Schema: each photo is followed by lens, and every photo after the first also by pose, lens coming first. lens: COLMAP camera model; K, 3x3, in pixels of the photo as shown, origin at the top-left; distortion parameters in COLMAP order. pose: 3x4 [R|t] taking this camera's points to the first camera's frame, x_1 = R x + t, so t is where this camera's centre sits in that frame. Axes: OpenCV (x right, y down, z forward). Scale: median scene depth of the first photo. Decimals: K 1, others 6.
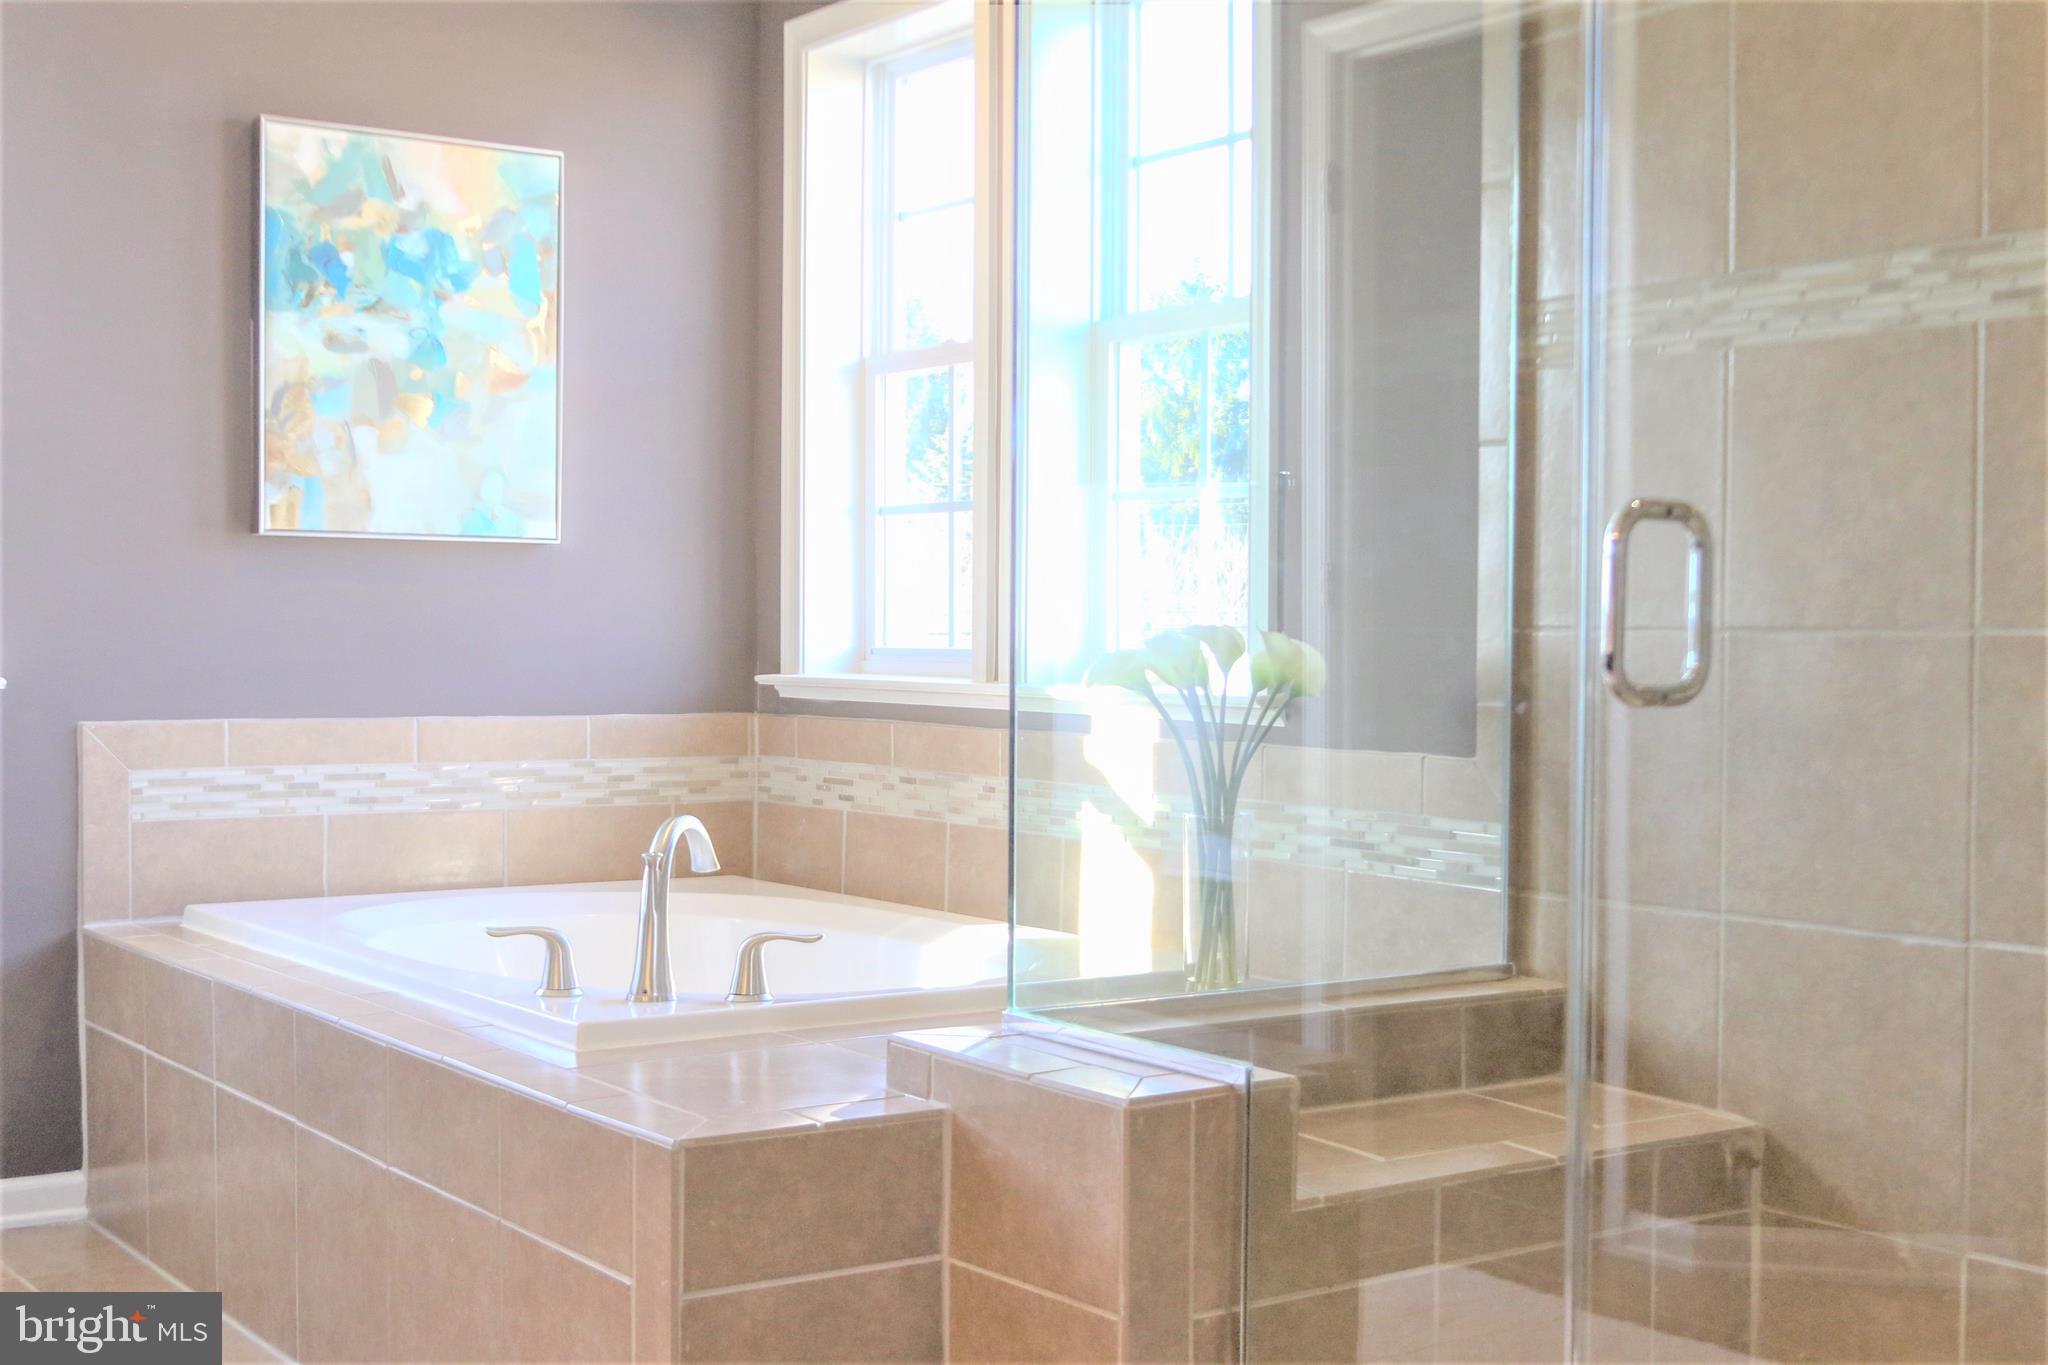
lens RADIAL K [[2618.9, 0, 1024.0], [0, 2618.9, 682.5], [0, 0, 1]] dist [-0.036195, -0.011650]
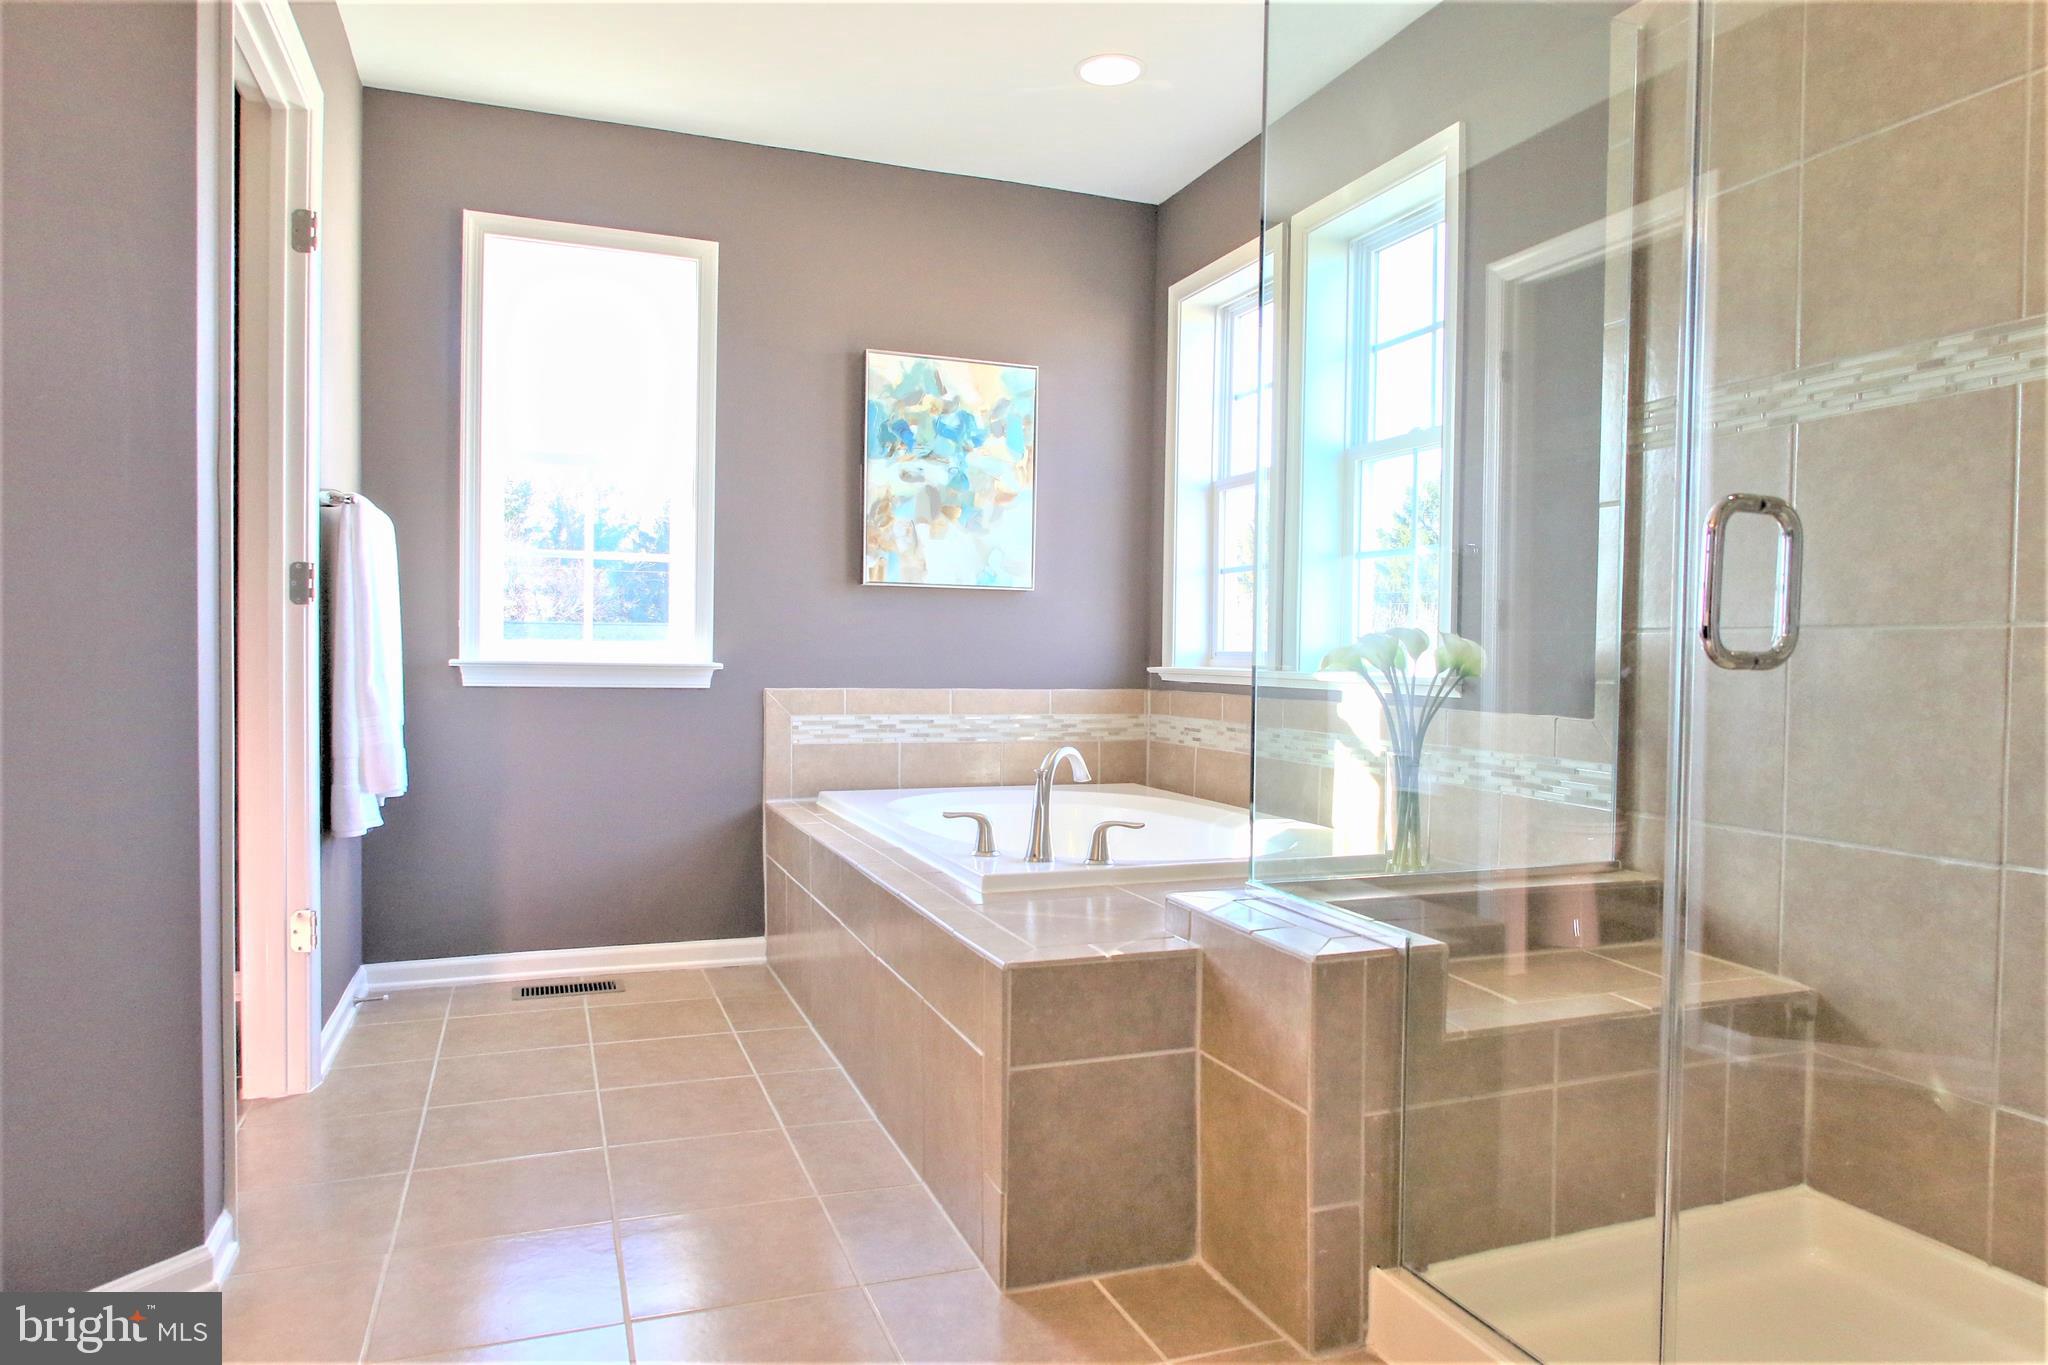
lens RADIAL K [[1285.0, 0, 1029.5], [0, 1285.0, 689.1], [0, 0, 1]] dist [-0.002967, 0.000640]
pose [[0.968702, 0.010994, -0.247981, 0.045432], [-0.010216, 0.999938, 0.004425, 0.012232], [0.248015, -0.001753, 0.968755, 0.227992]]
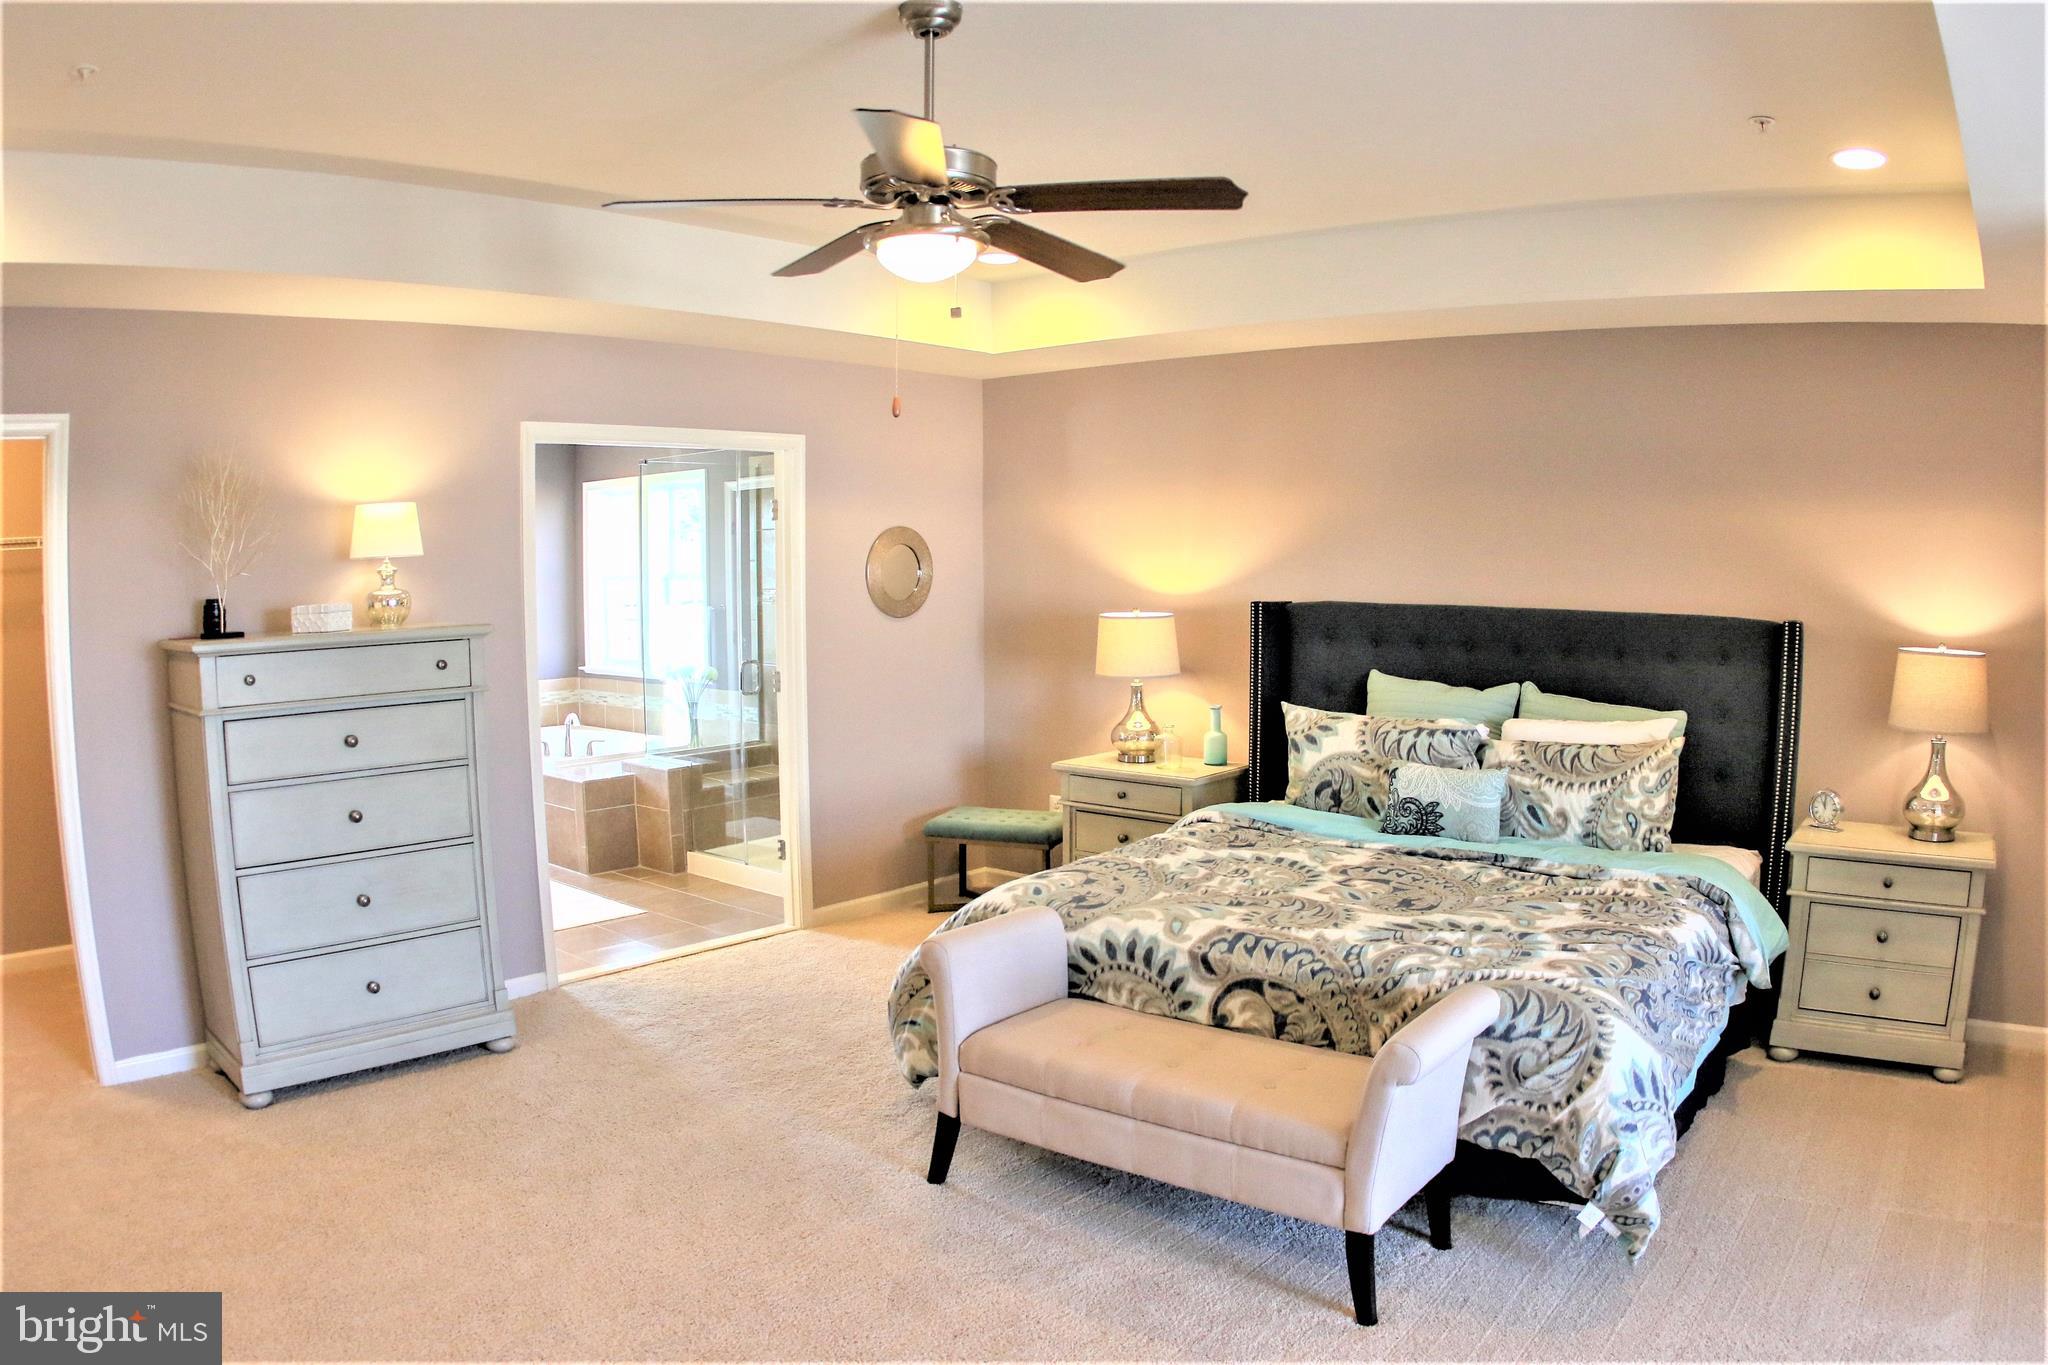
lens RADIAL K [[1411.1, 0, 1031.2], [0, 1411.1, 698.1], [0, 0, 1]] dist [-0.342615, 0.133792]
pose [[0.967555, -0.038335, 0.249733, 0.045336], [0.018010, 0.996373, 0.083170, -0.150047], [-0.252016, -0.075974, 0.964736, -1.379669]]
